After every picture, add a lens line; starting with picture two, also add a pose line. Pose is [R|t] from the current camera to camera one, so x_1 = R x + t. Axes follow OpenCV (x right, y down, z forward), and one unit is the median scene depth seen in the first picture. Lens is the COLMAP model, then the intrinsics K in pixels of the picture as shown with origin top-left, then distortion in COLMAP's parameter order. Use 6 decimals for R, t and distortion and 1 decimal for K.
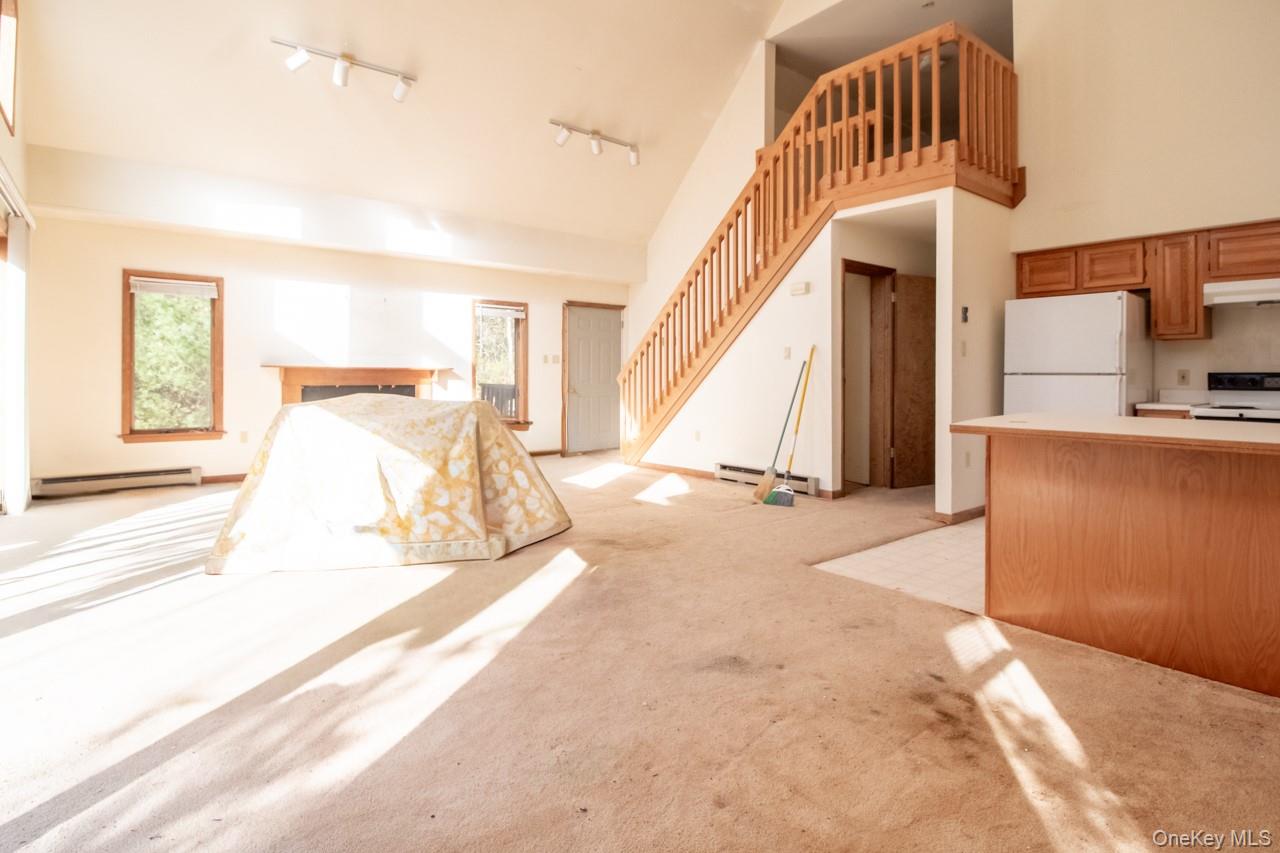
lens RADIAL K [[654.4, 0, 630.5], [0, 654.4, 376.7], [0, 0, 1]] dist [-0.000423, -0.013581]
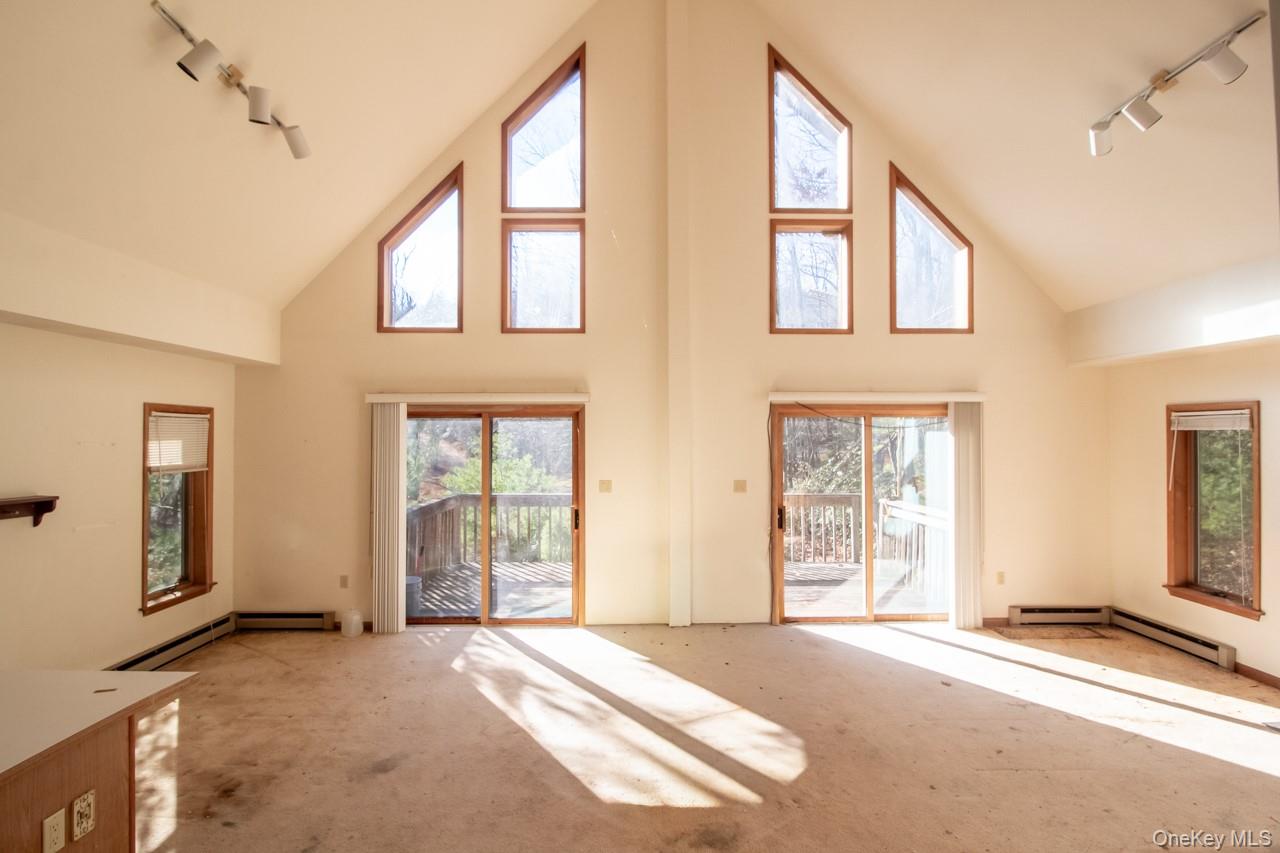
lens RADIAL K [[628.8, 0, 638.3], [0, 628.8, 424.3], [0, 0, 1]] dist [0.000498, -0.011856]
pose [[-0.609408, -0.018247, -0.792647, 0.386182], [-0.000768, 0.999748, -0.022424, -0.118479], [0.792856, -0.013057, -0.609269, 0.947382]]
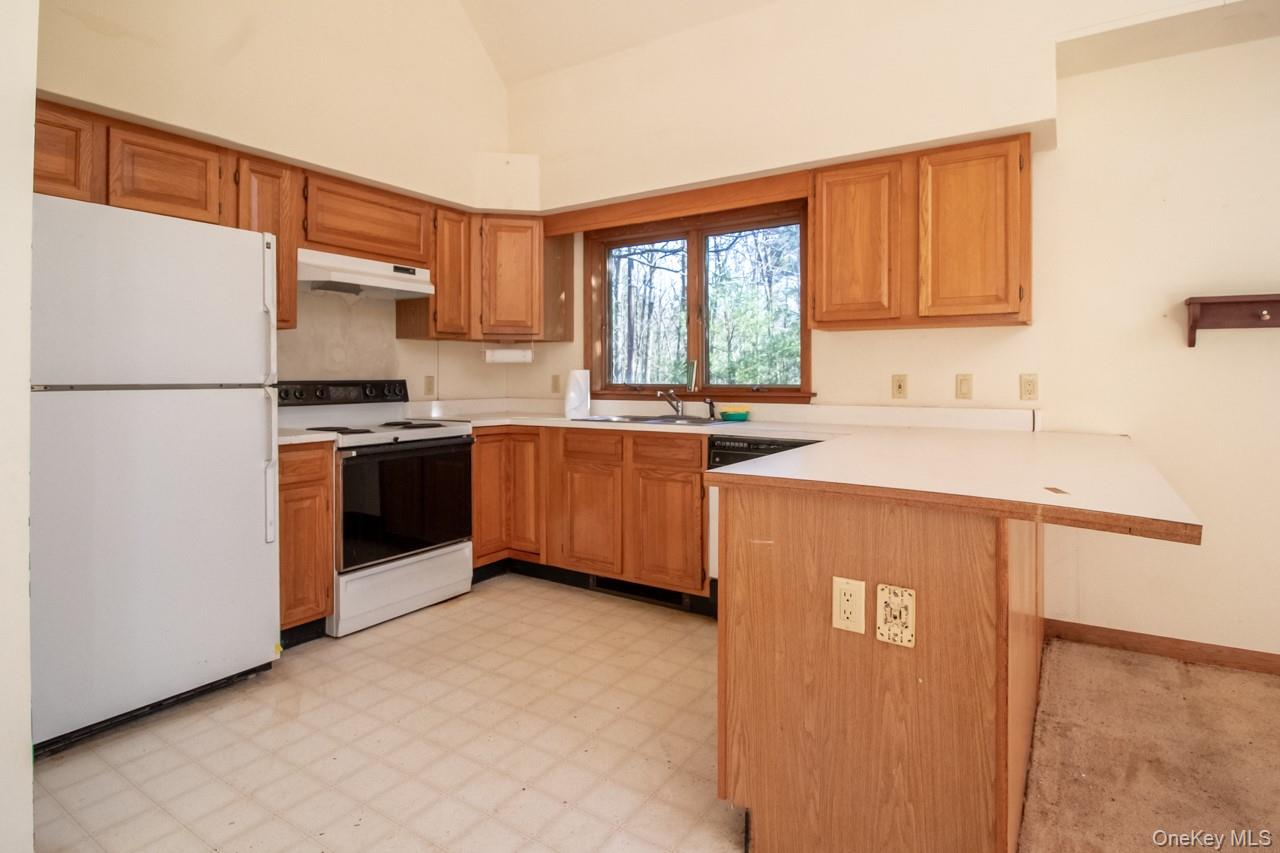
lens RADIAL K [[654.4, 0, 630.5], [0, 654.4, 376.7], [0, 0, 1]] dist [-0.000423, -0.013581]
pose [[-0.304227, -0.000686, 0.952599, 0.106696], [0.003491, 0.999992, 0.001835, -0.008736], [-0.952593, 0.003883, -0.304223, 0.681629]]
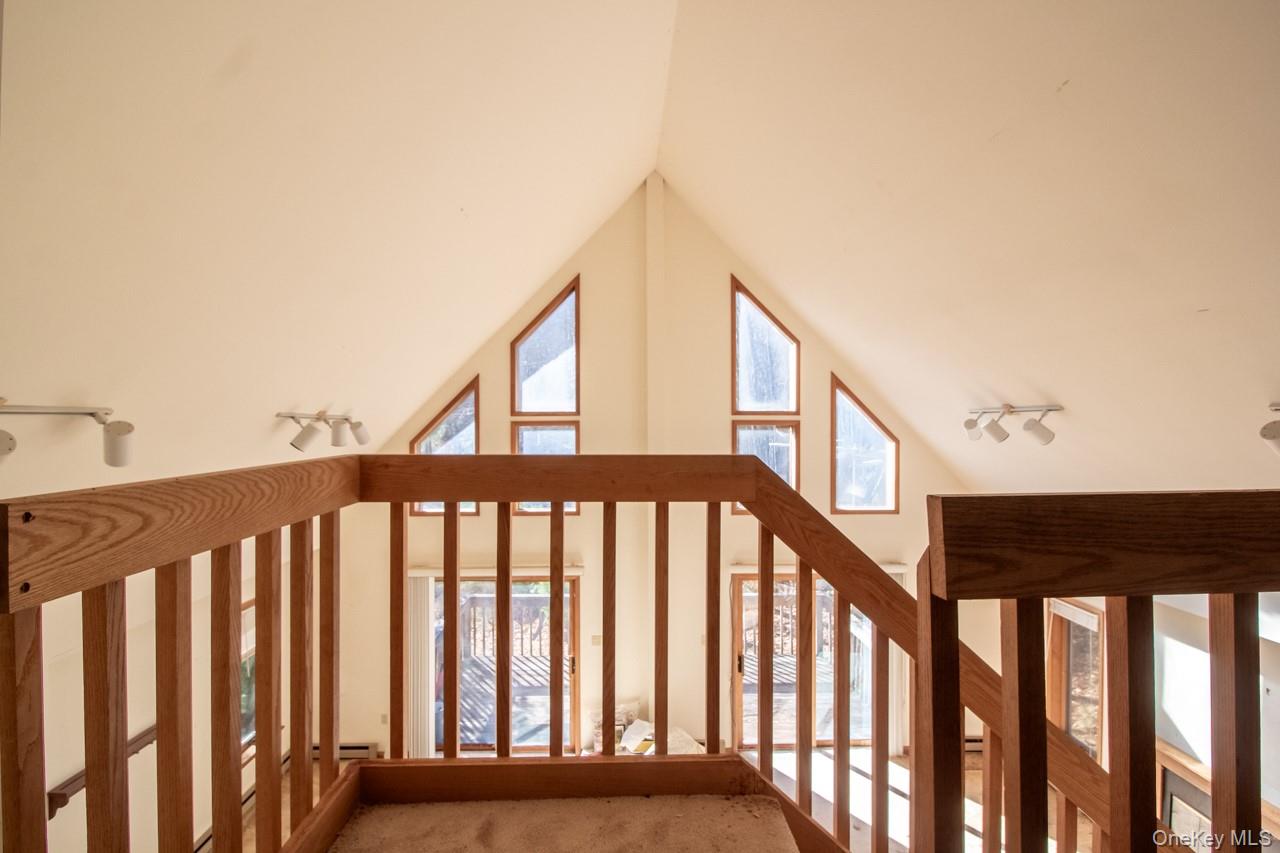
lens RADIAL K [[649.2, 0, 635.2], [0, 649.2, 419.3], [0, 0, 1]] dist [0.003755, -0.011349]
pose [[-0.609804, -0.000918, -0.792552, 0.578395], [-0.000226, 0.999999, -0.000985, -0.466522], [0.792552, -0.000422, -0.609804, 1.124138]]
